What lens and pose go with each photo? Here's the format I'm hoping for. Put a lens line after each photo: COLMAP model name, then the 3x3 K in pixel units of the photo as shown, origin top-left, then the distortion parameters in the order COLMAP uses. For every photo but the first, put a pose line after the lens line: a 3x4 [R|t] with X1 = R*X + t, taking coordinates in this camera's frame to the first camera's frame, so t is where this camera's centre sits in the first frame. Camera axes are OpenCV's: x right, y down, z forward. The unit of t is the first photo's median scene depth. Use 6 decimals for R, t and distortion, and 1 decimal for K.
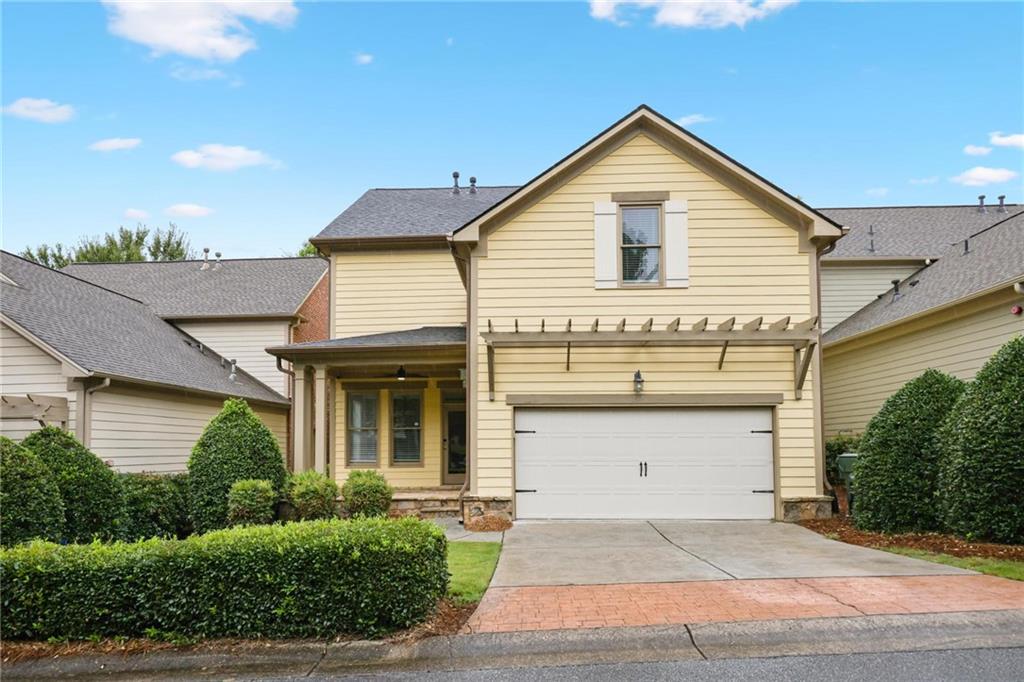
lens RADIAL K [[626.0, 0, 513.0], [0, 626.0, 384.6], [0, 0, 1]] dist [-0.002738, -0.000354]
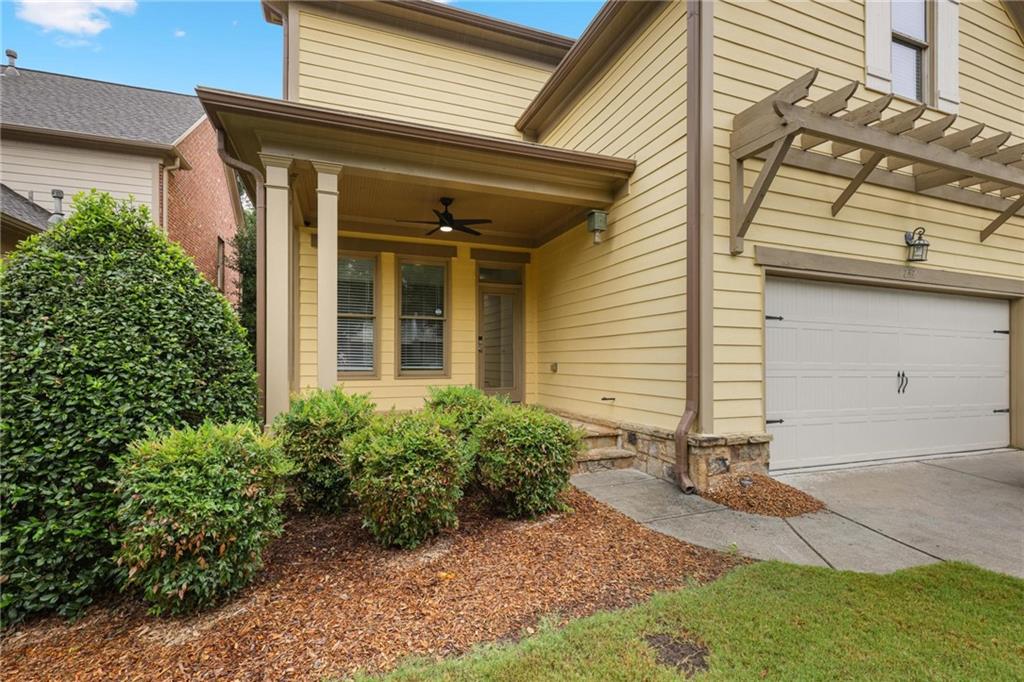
lens RADIAL K [[462.2, 0, 514.4], [0, 462.2, 346.6], [0, 0, 1]] dist [-0.000263, -0.000052]
pose [[0.922357, 0.023485, 0.385624, -0.355383], [-0.050698, 0.996877, 0.060551, 0.088658], [-0.382997, -0.075400, 0.920667, 0.709311]]
